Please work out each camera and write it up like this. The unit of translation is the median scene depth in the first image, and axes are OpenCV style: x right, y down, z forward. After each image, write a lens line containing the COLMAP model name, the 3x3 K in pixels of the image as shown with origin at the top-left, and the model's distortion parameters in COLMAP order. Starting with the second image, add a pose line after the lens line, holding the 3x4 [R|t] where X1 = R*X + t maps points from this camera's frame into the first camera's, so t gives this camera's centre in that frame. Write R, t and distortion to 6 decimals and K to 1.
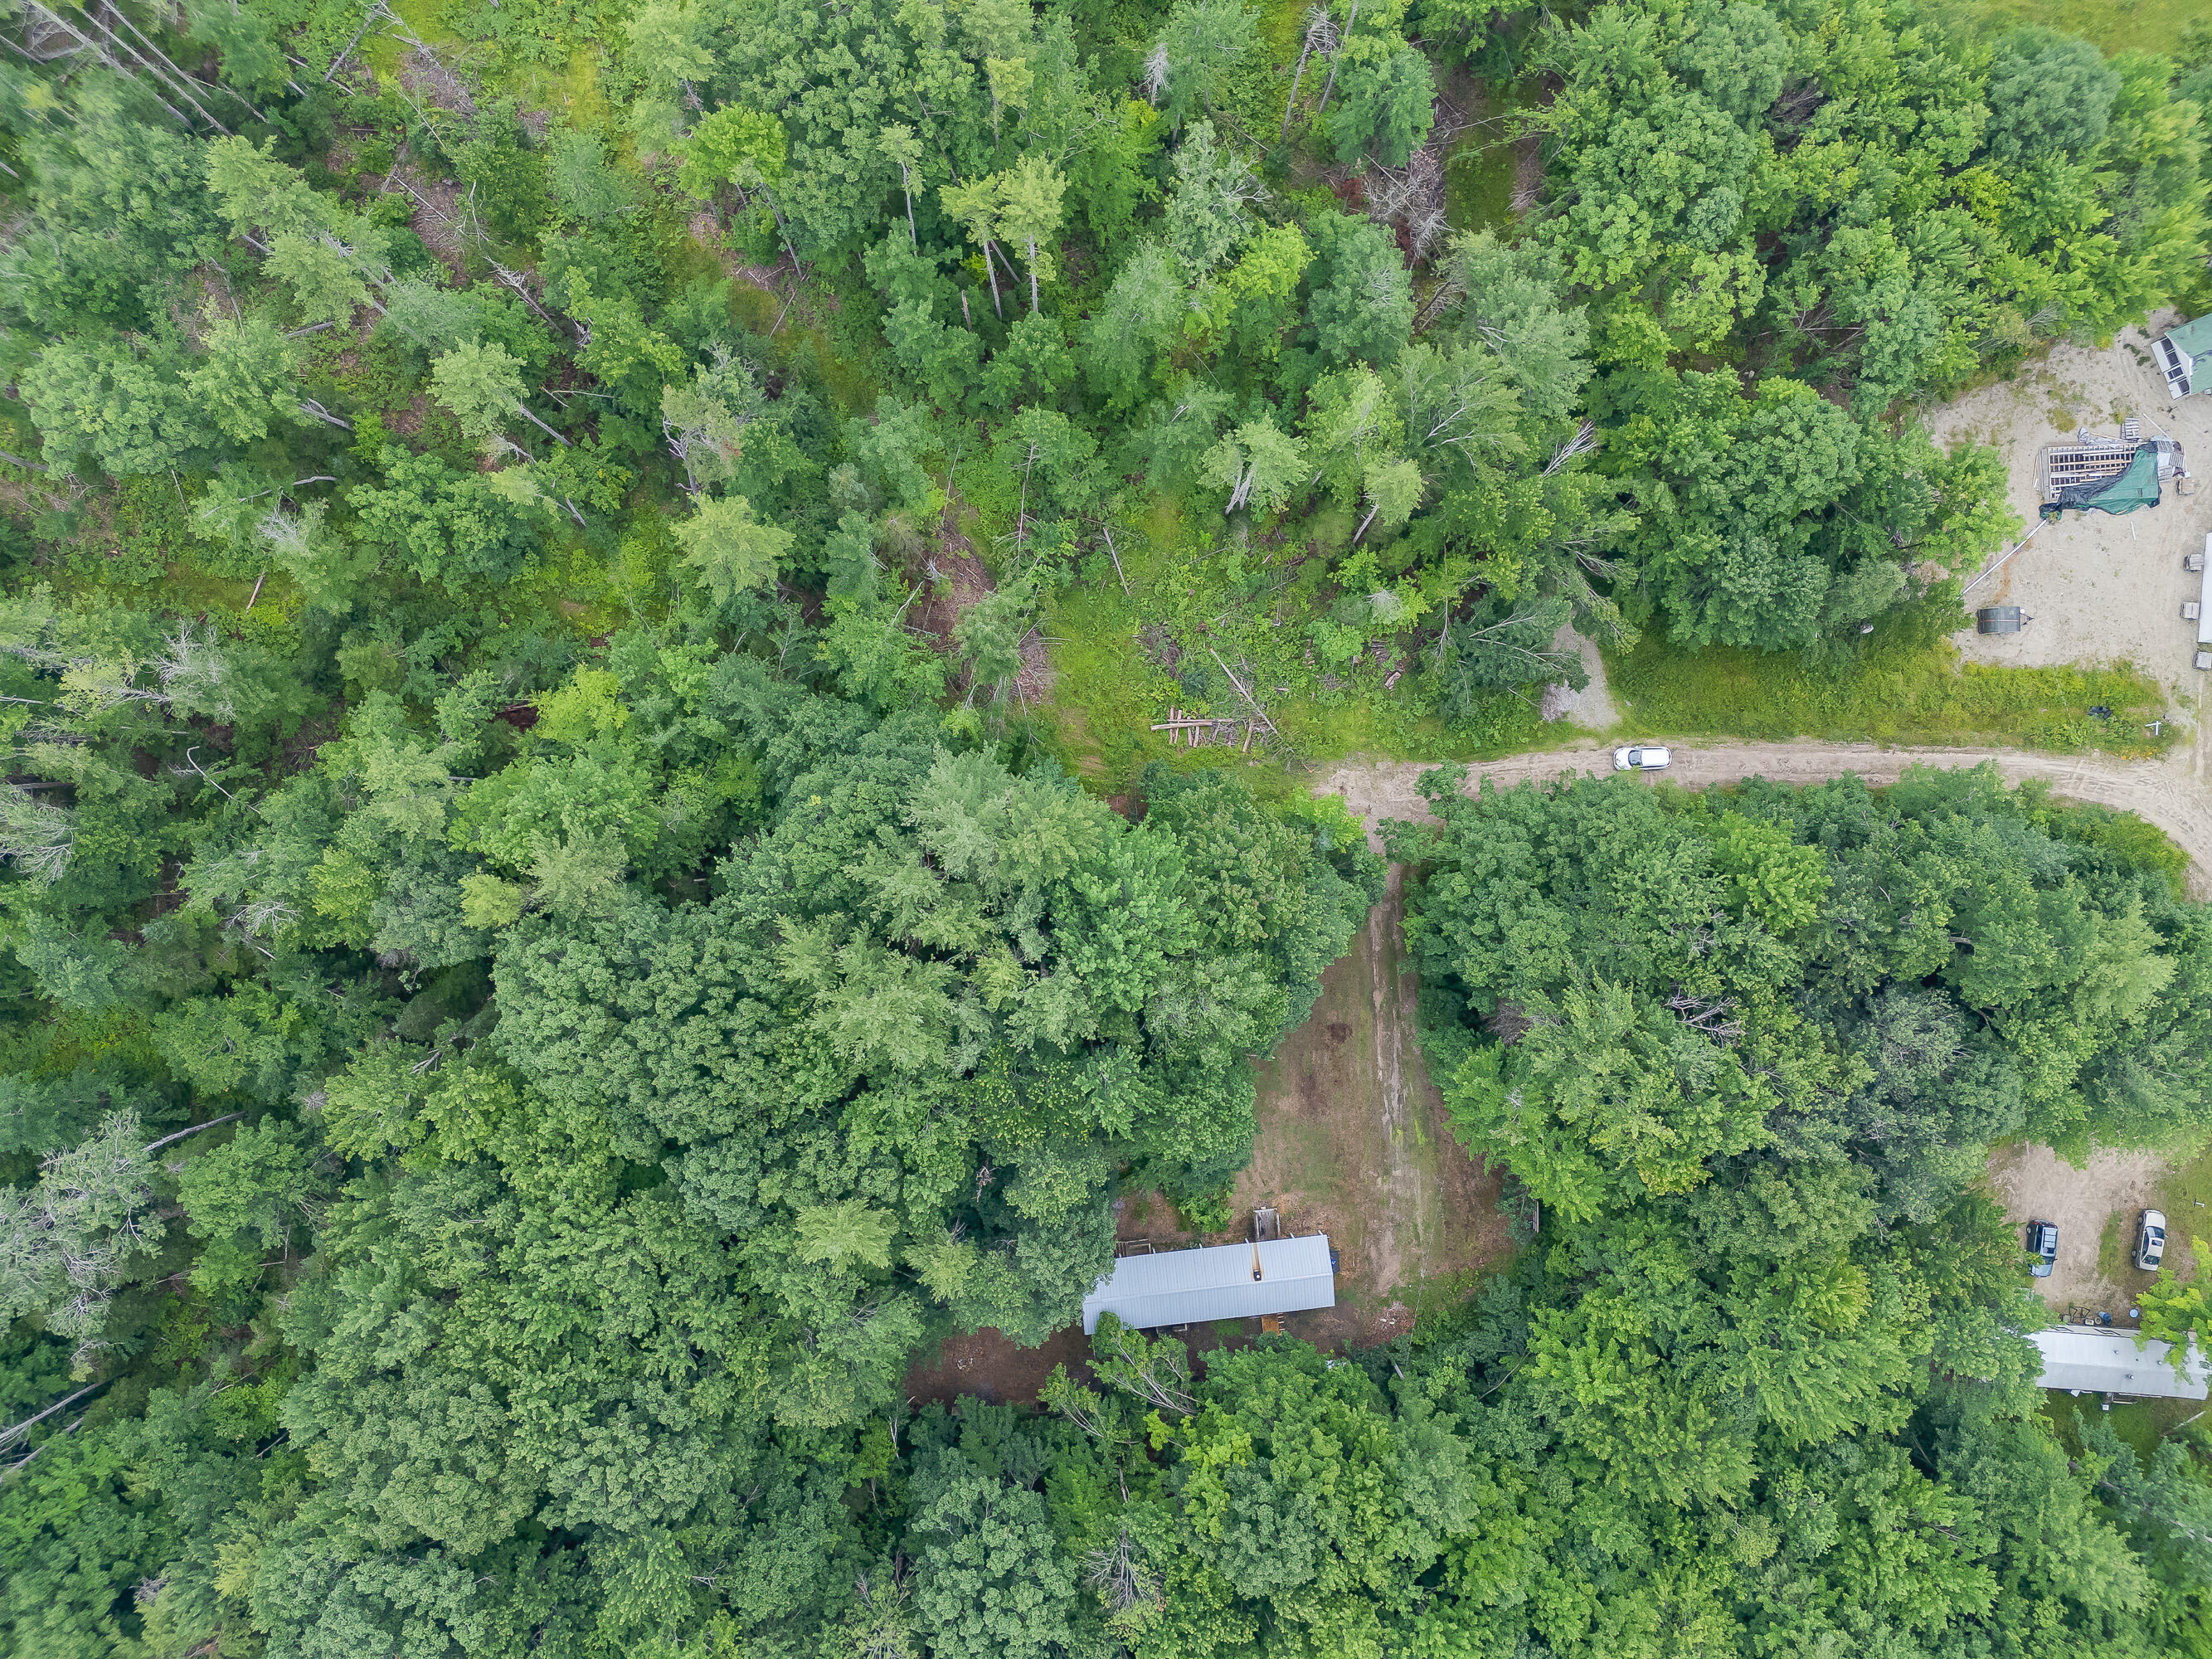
lens RADIAL K [[1593.5, 0, 1106.0], [0, 1593.5, 829.5], [0, 0, 1]] dist [0.054817, -0.001773]
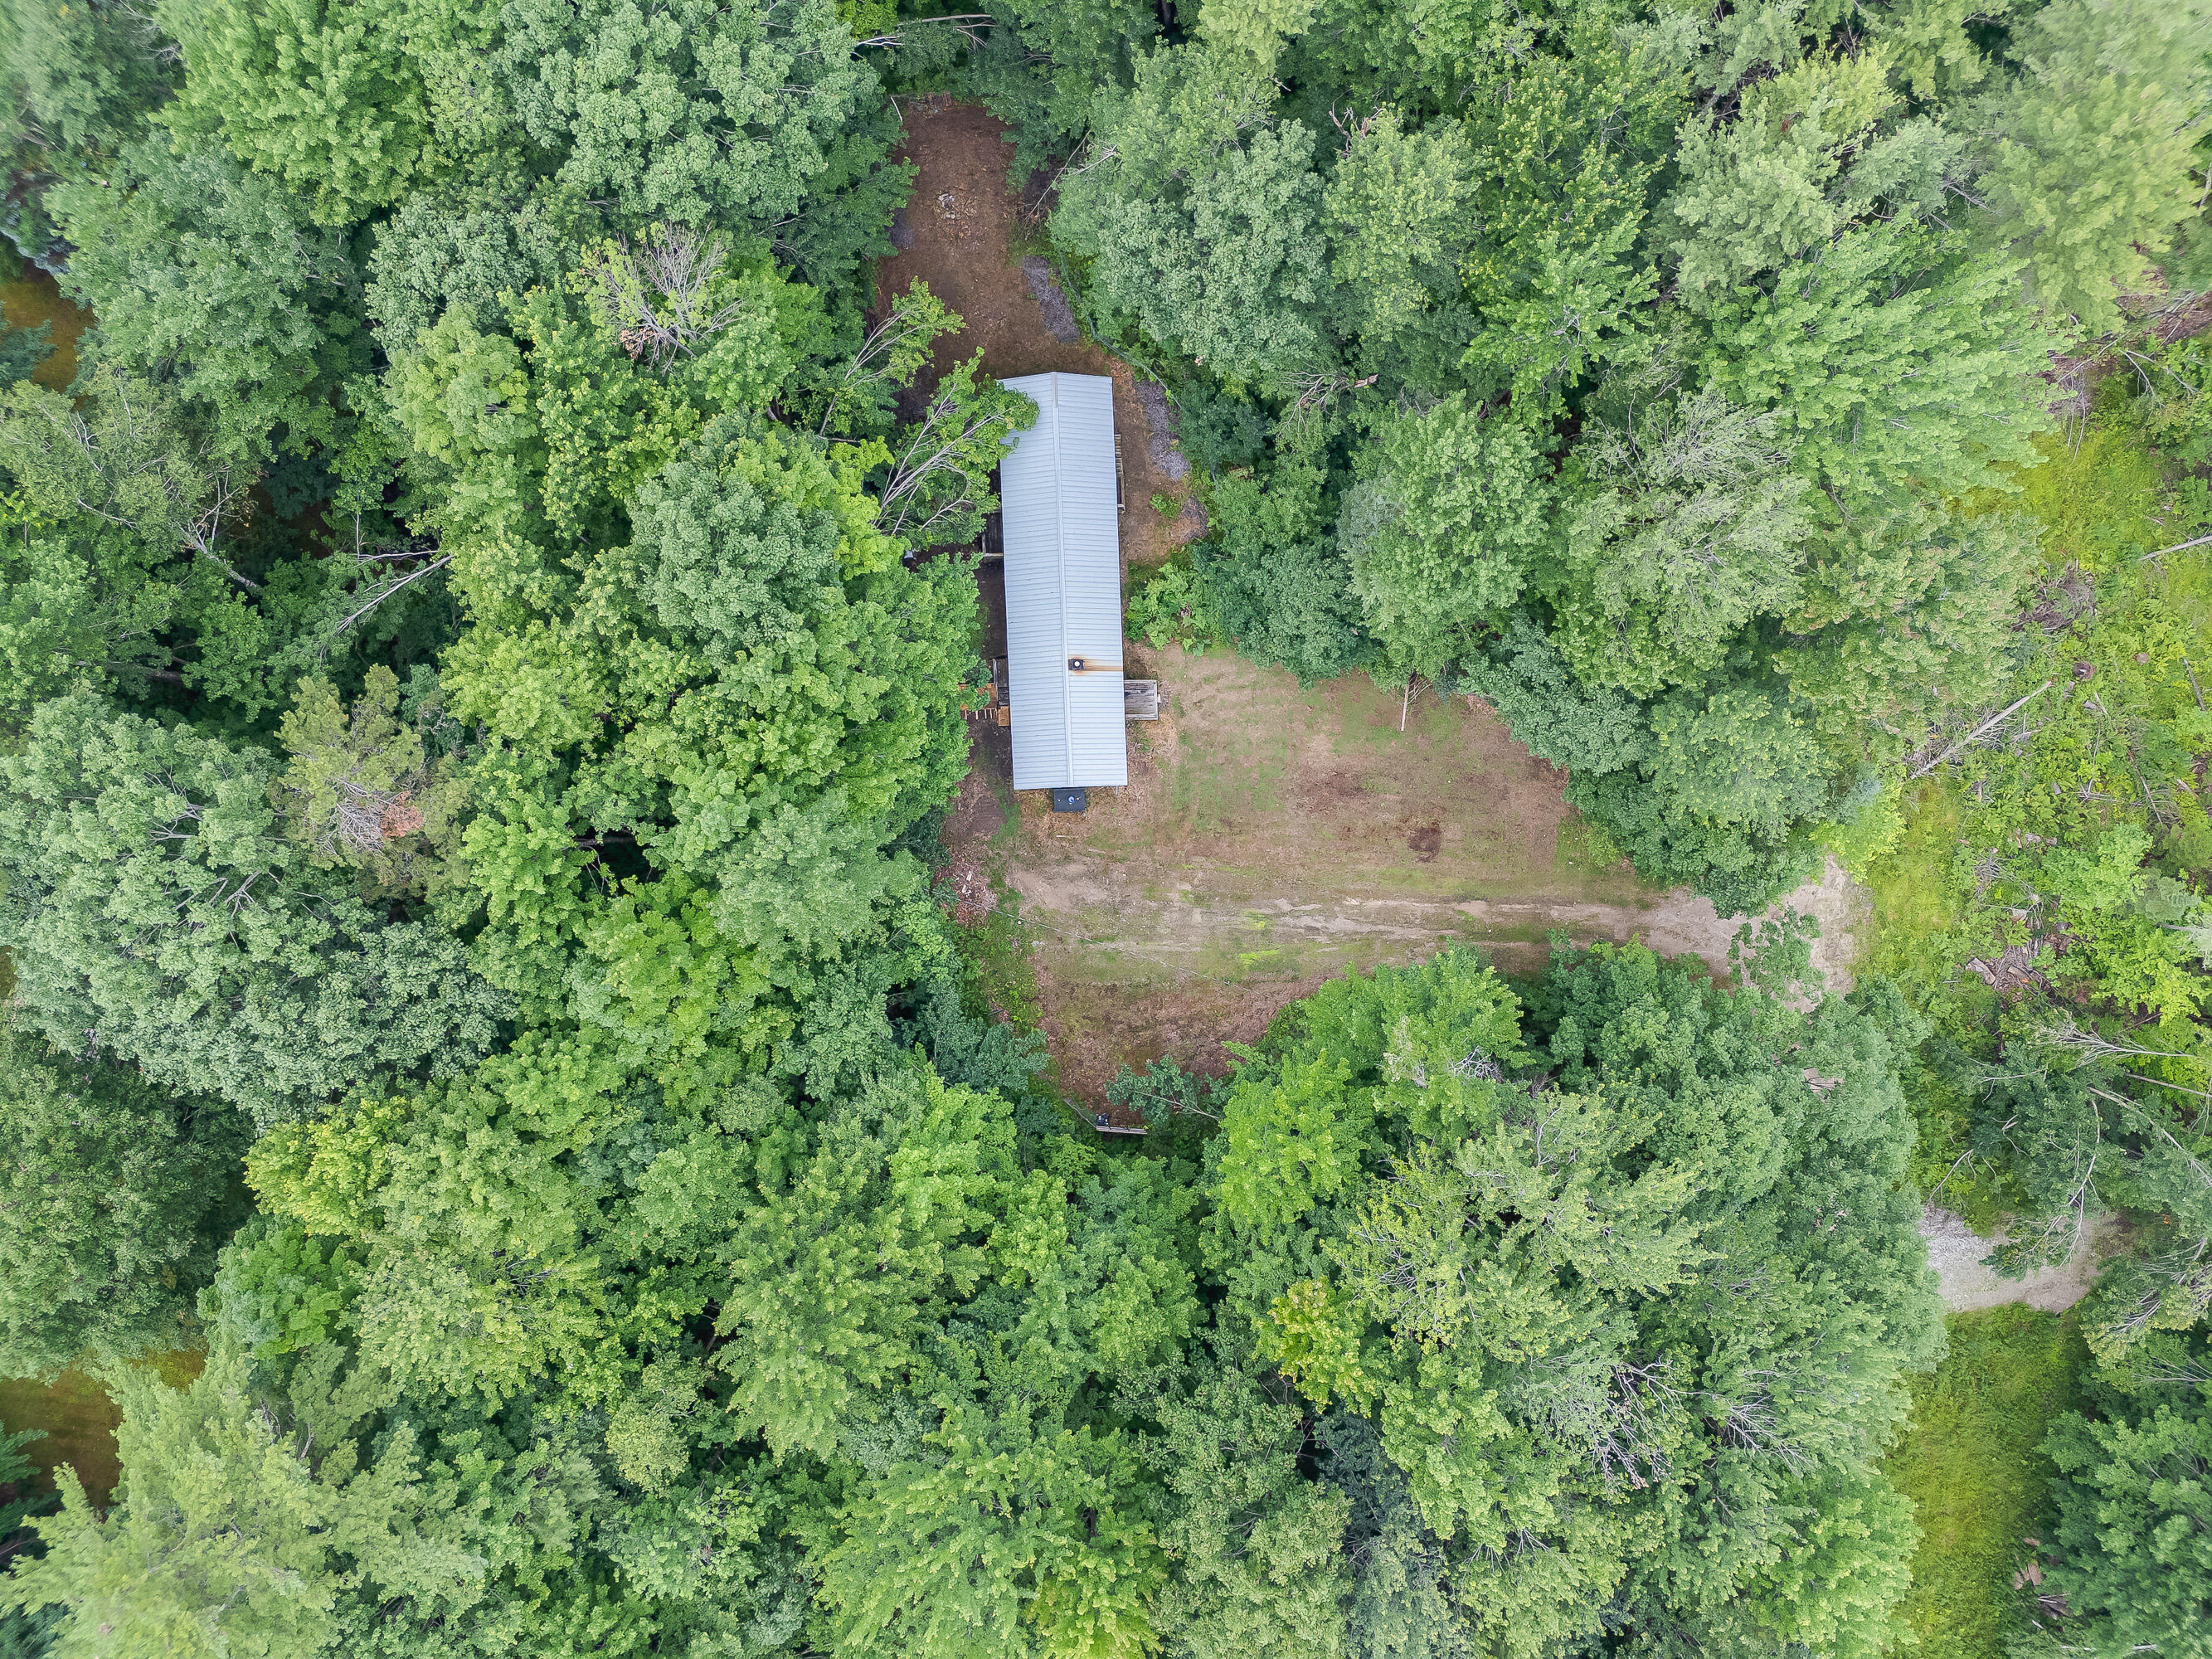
lens RADIAL K [[1537.1, 0, 1106.0], [0, 1537.1, 829.5], [0, 0, 1]] dist [0.052208, -0.000219]
pose [[-0.069336, 0.997050, -0.032925, 0.195617], [-0.997294, -0.070086, -0.022202, 0.305288], [-0.024444, 0.031296, 0.999211, 0.455048]]
